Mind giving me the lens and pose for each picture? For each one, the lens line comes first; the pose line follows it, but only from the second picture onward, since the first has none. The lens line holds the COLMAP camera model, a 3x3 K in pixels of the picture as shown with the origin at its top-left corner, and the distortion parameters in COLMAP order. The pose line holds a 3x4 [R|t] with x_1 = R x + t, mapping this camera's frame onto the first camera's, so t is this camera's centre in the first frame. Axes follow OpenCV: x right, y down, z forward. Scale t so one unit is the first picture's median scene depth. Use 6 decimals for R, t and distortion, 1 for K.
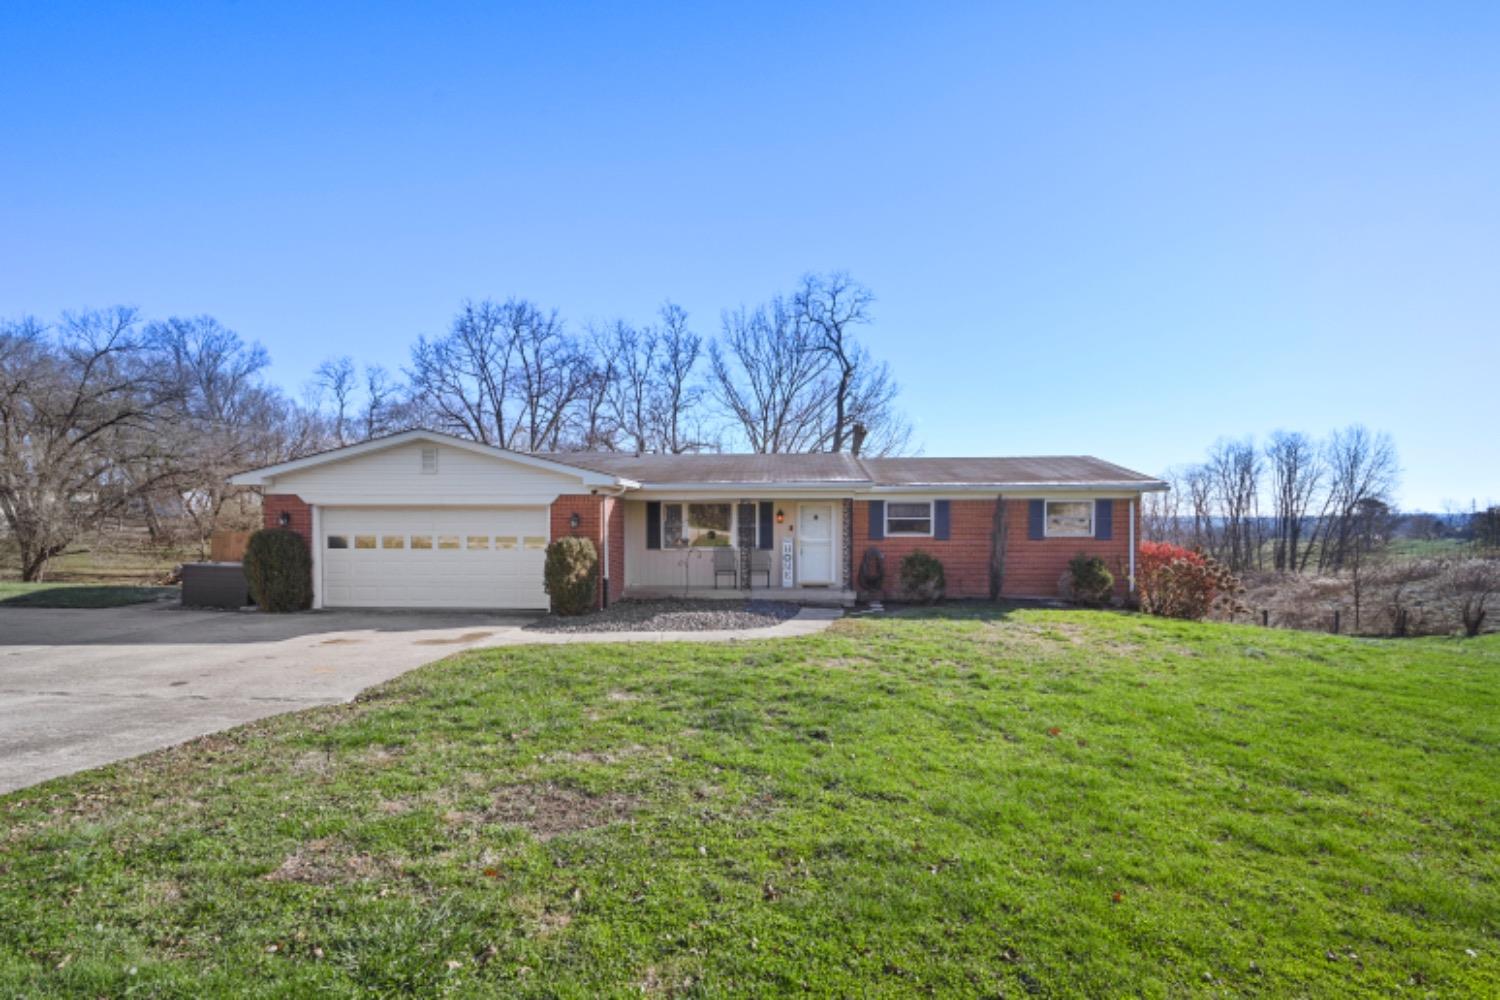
lens RADIAL K [[698.6, 0, 743.3], [0, 698.6, 536.4], [0, 0, 1]] dist [0.002852, 0.000666]
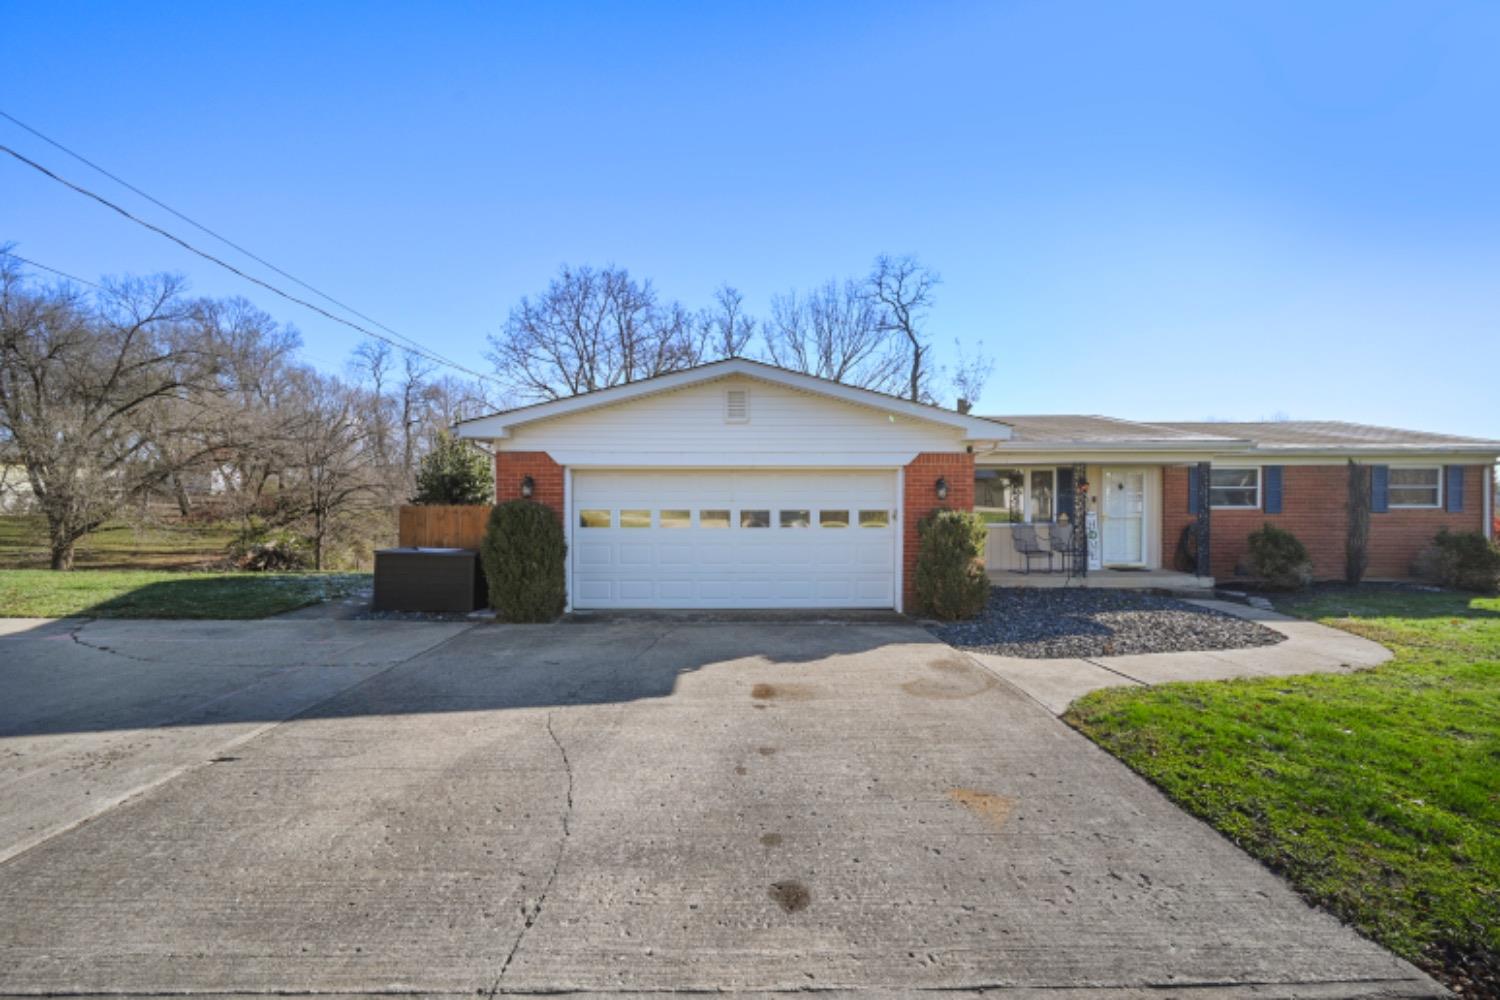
lens RADIAL K [[600.3, 0, 749.4], [0, 600.3, 501.1], [0, 0, 1]] dist [-0.000956, -0.000412]
pose [[0.997024, -0.001905, 0.077067, -0.153327], [0.003127, 0.999871, -0.015736, 0.000041], [-0.077028, 0.015931, 0.996902, 0.121545]]
